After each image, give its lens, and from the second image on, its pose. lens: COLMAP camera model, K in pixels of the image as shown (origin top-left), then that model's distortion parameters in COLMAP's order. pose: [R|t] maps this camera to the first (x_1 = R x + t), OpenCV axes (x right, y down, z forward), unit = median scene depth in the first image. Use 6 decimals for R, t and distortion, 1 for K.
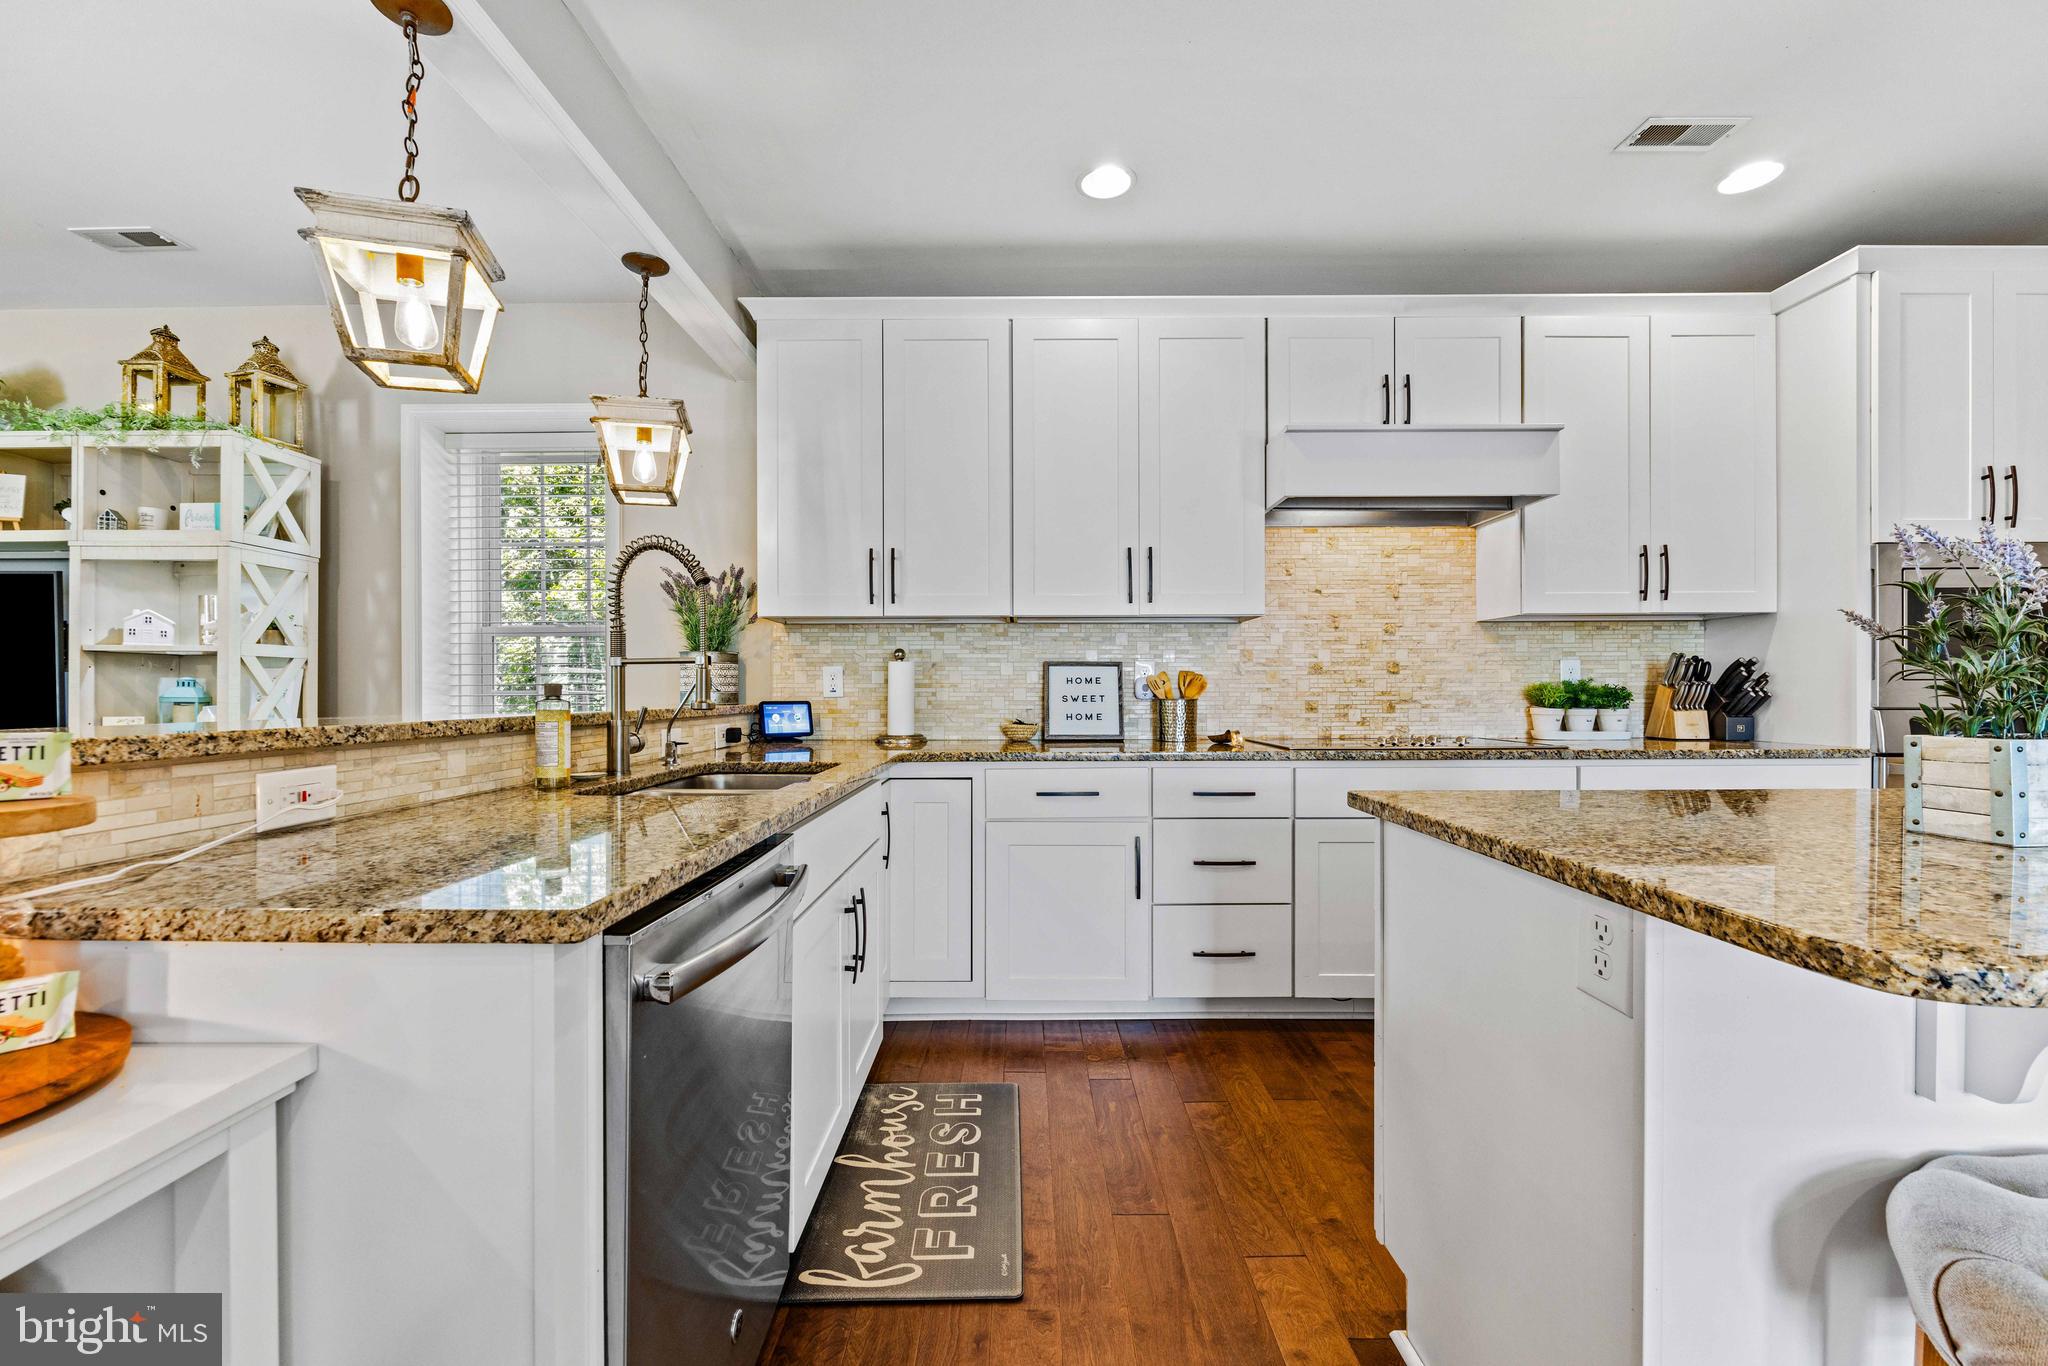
lens RADIAL K [[830.2, 0, 1017.2], [0, 830.2, 692.8], [0, 0, 1]] dist [-0.004377, 0.001261]
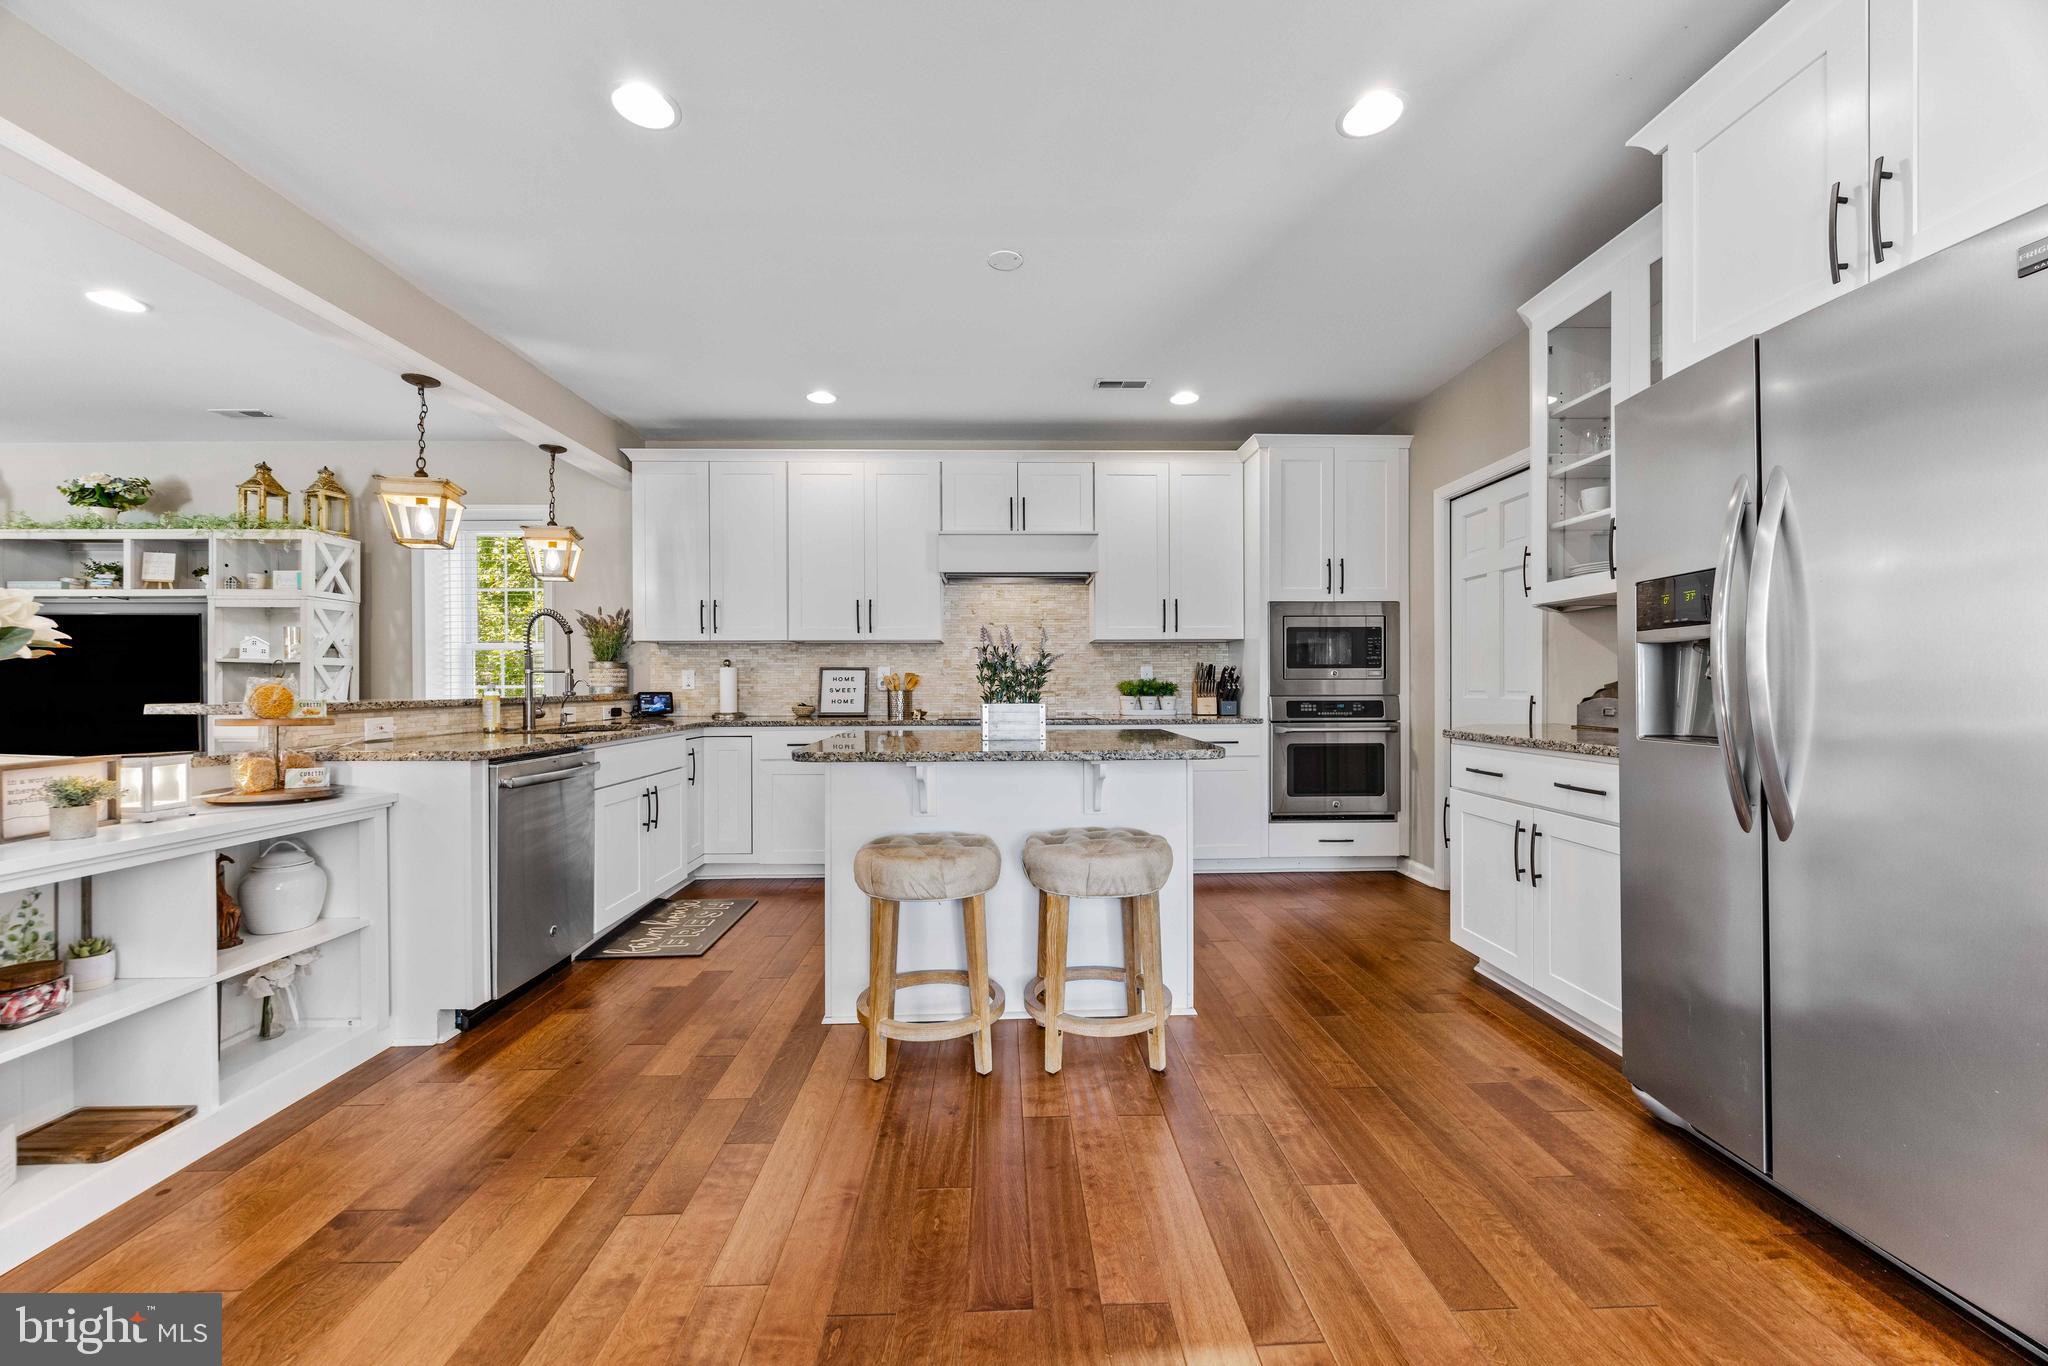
lens RADIAL K [[772.4, 0, 1014.7], [0, 772.4, 688.2], [0, 0, 1]] dist [-0.000990, -0.000190]
pose [[0.999488, -0.000932, 0.031967, 0.399055], [0.000813, 0.999993, 0.003742, -0.002614], [-0.031970, -0.003715, 0.999482, -0.566606]]
